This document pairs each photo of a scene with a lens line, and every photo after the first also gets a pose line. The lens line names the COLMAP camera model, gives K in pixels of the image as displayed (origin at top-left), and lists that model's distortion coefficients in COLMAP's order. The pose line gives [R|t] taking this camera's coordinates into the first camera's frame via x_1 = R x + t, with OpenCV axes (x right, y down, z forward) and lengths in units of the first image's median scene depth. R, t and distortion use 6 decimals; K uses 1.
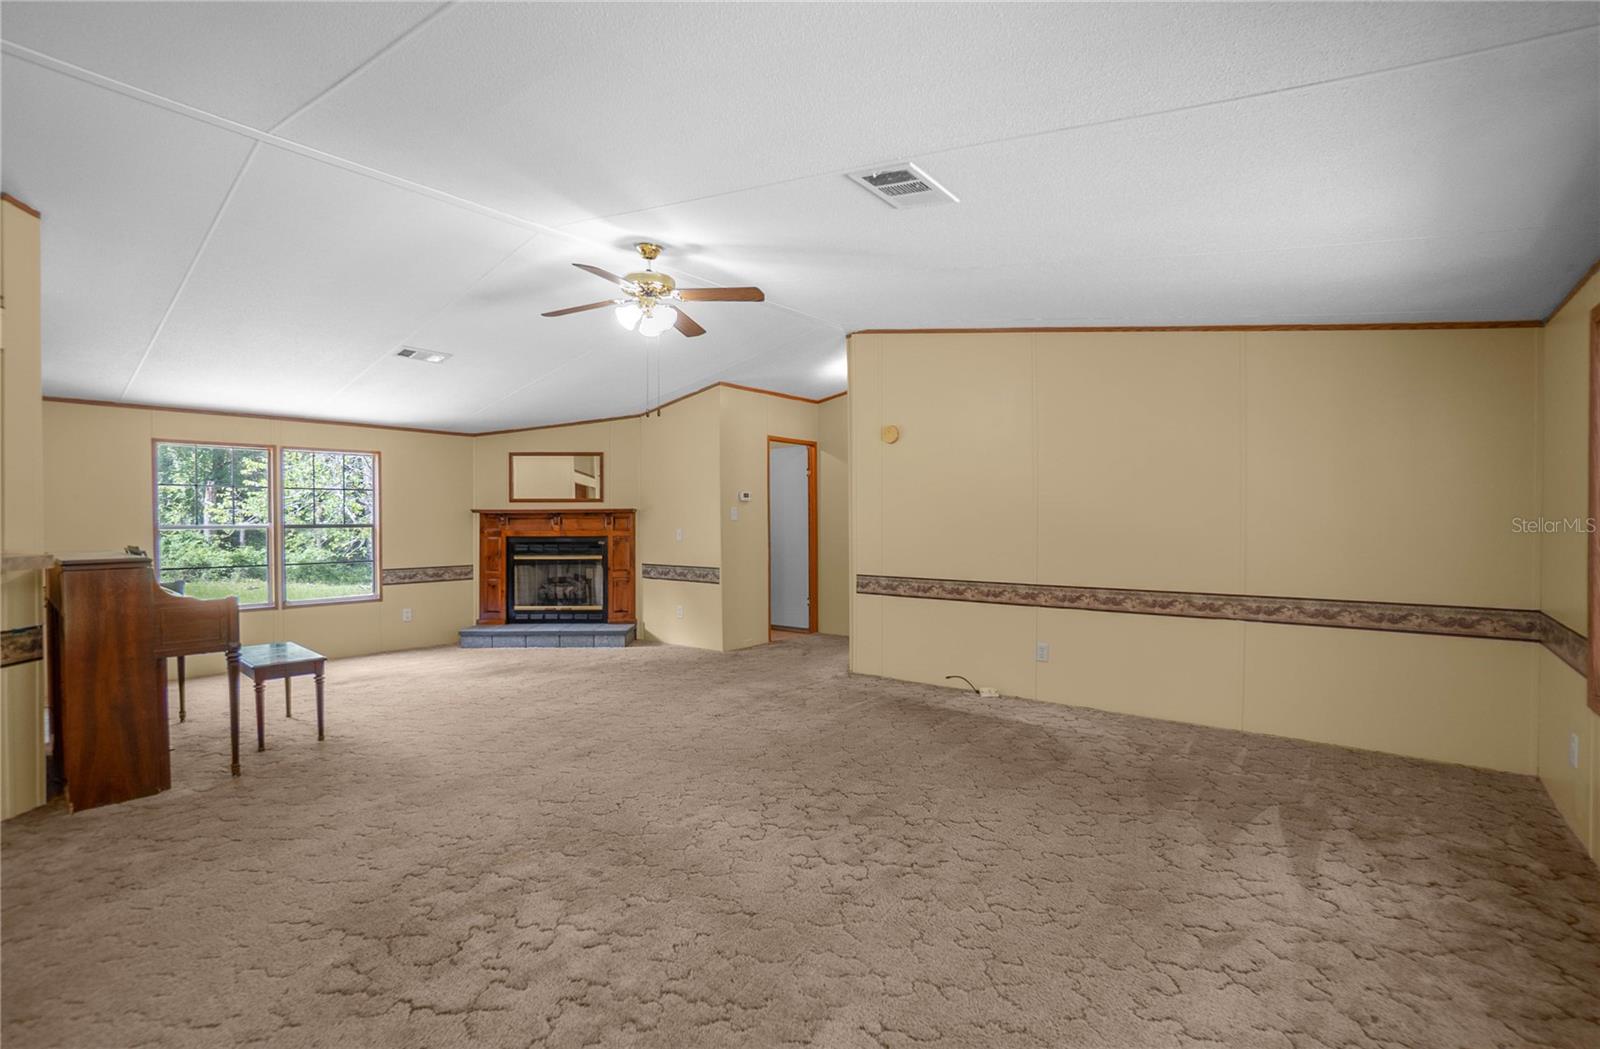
lens RADIAL K [[745.9, 0, 809.9], [0, 745.9, 524.5], [0, 0, 1]] dist [-0.042258, 0.007672]
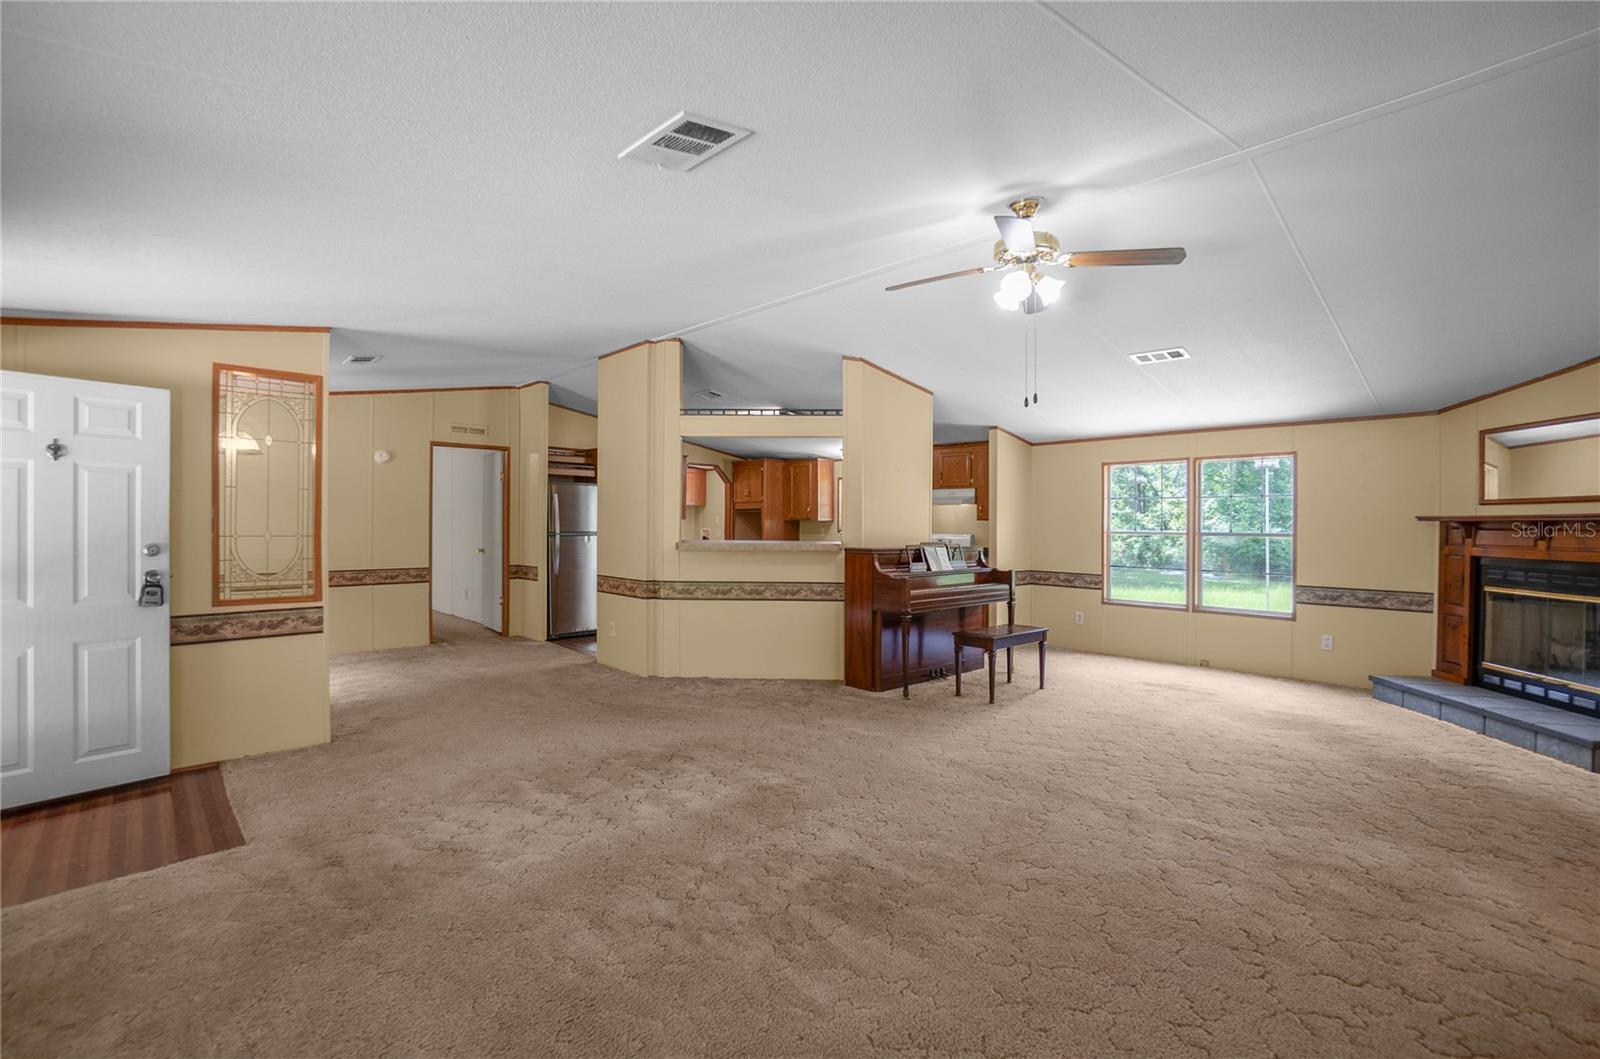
lens RADIAL K [[739.2, 0, 809.9], [0, 739.2, 533.3], [0, 0, 1]] dist [-0.033544, 0.013639]
pose [[-0.105723, 0.019628, -0.994202, 0.329932], [-0.013692, 0.999682, 0.021192, -0.010627], [0.994301, 0.015853, -0.105421, 0.496313]]
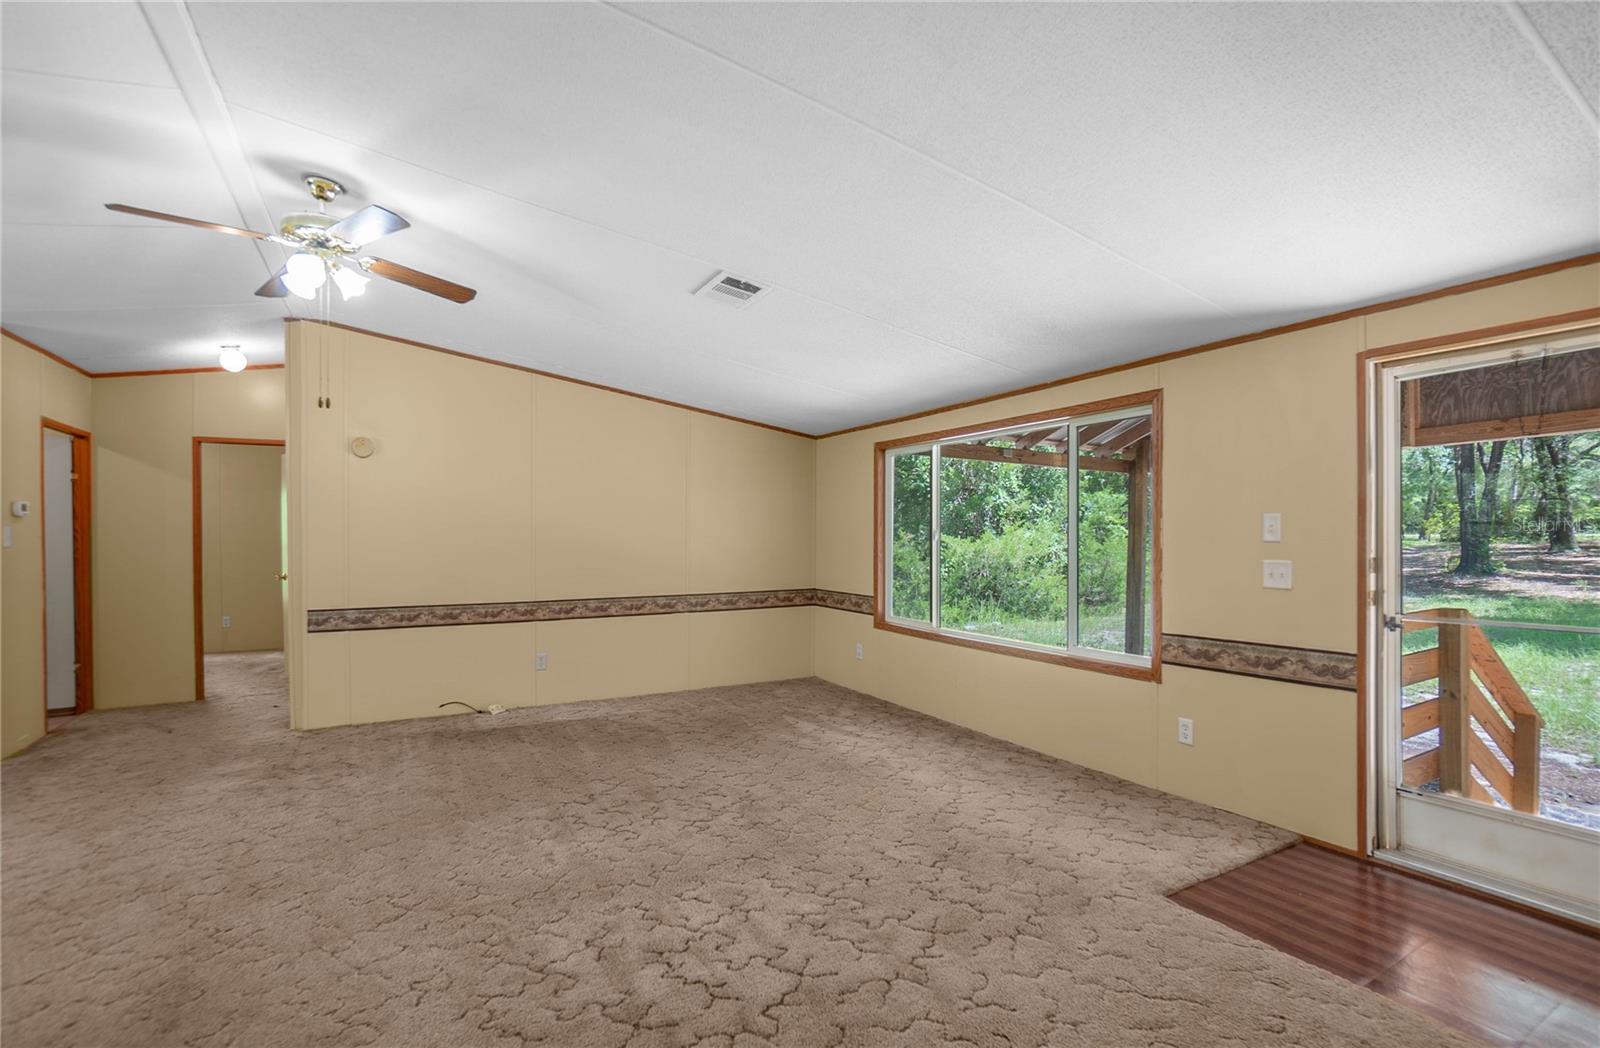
lens RADIAL K [[745.9, 0, 812.0], [0, 745.9, 540.4], [0, 0, 1]] dist [-0.042258, 0.007672]
pose [[0.347572, 0.000114, 0.937653, -0.429412], [0.012664, 0.999908, -0.004817, -0.000153], [-0.937568, 0.013549, 0.347538, 0.162603]]
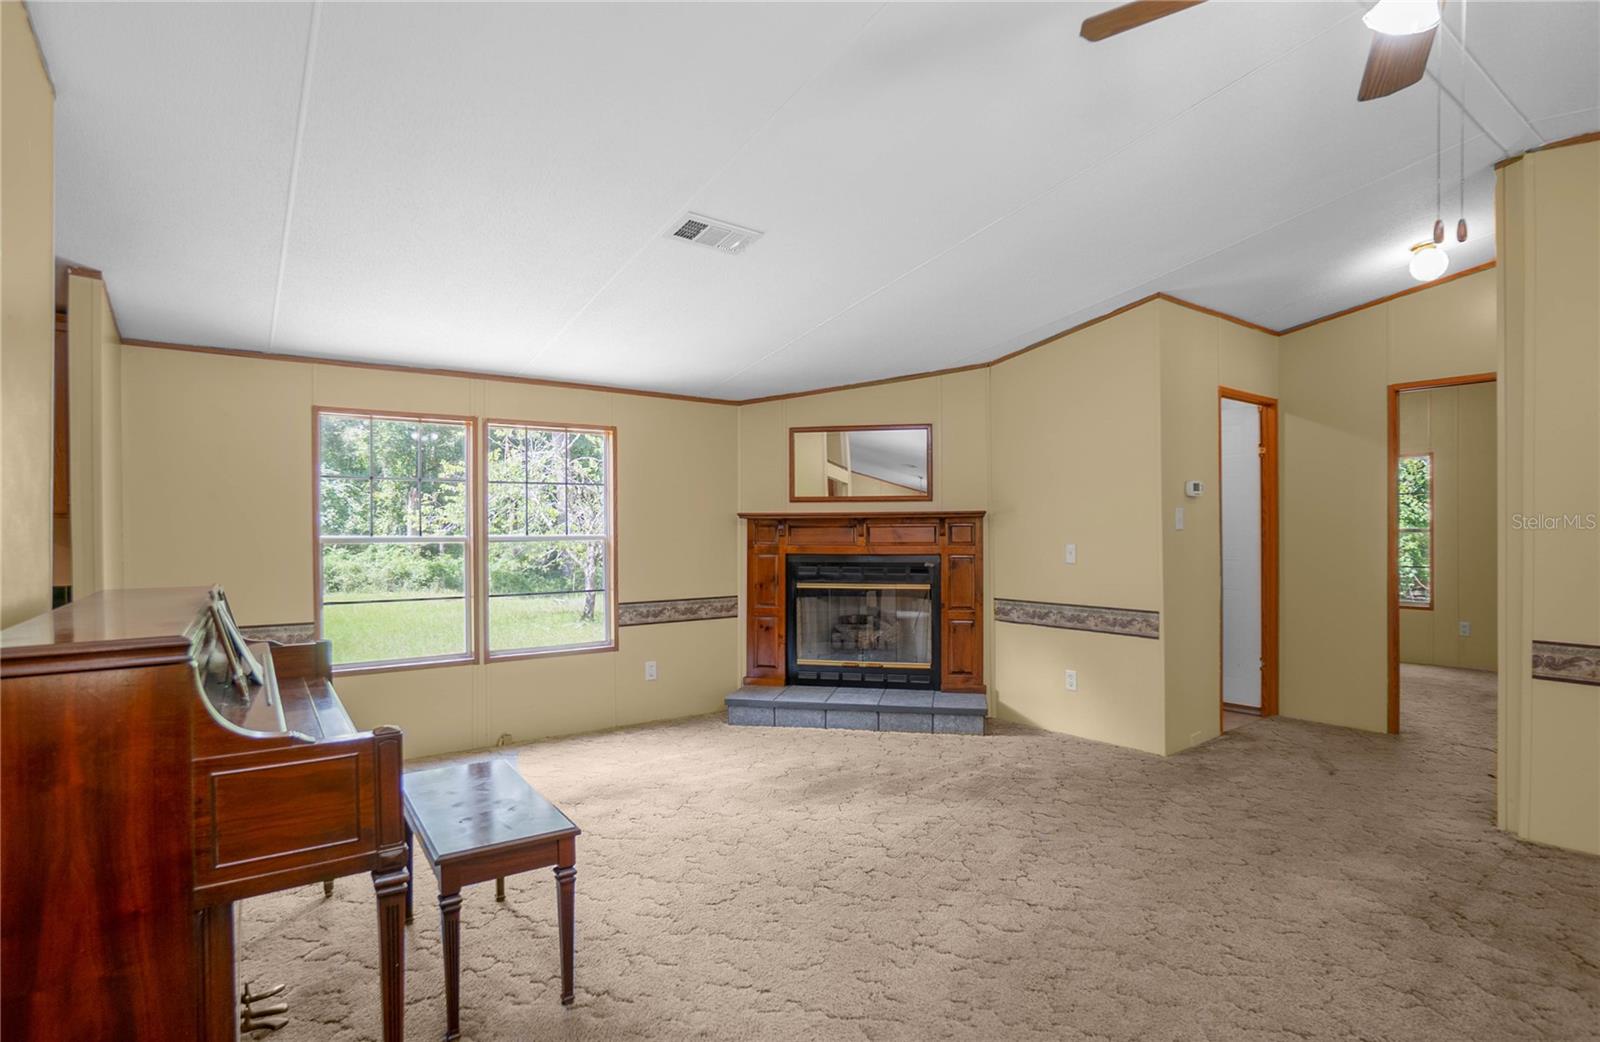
lens RADIAL K [[787.6, 0, 790.0], [0, 787.6, 525.3], [0, 0, 1]] dist [-0.046907, 0.009308]
pose [[0.970380, 0.000052, -0.241585, -0.249690], [-0.002252, 0.999958, -0.008831, -0.003110], [0.241574, 0.009113, 0.970340, 0.334532]]
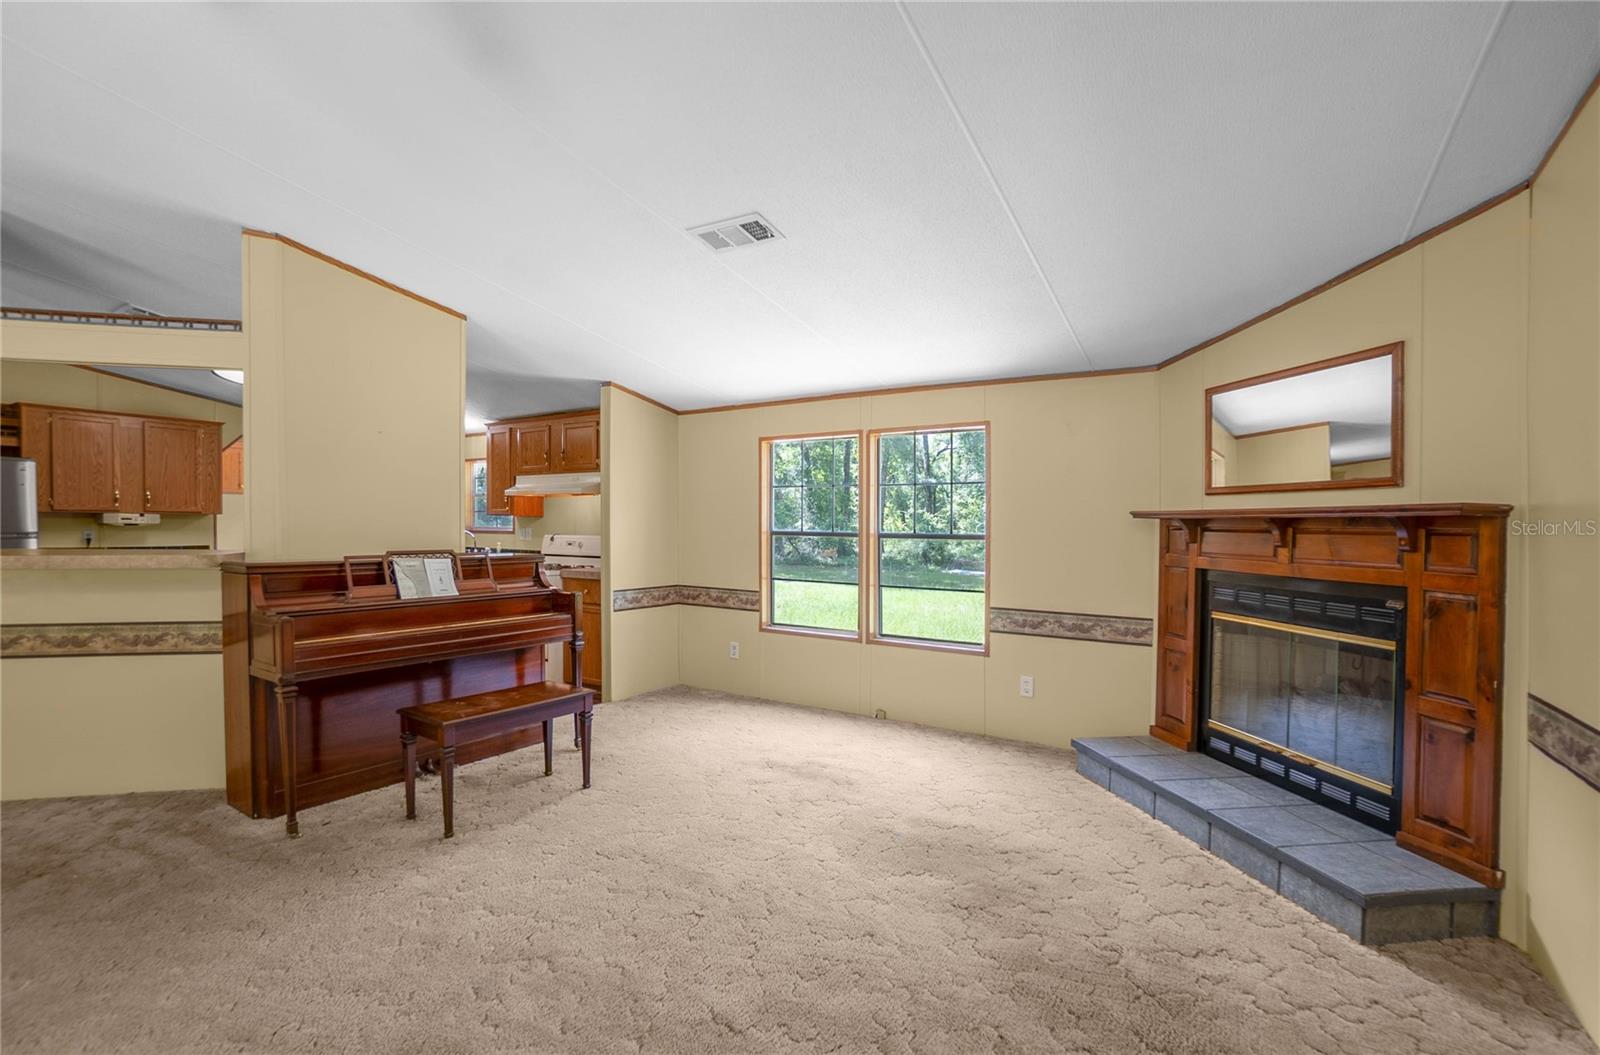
lens RADIAL K [[739.2, 0, 783.5], [0, 739.2, 528.2], [0, 0, 1]] dist [-0.033544, 0.013639]
pose [[0.104132, 0.013942, -0.994466, 0.029054], [-0.018411, 0.999757, 0.012089, -0.010493], [0.994393, 0.017050, 0.104364, 0.728340]]
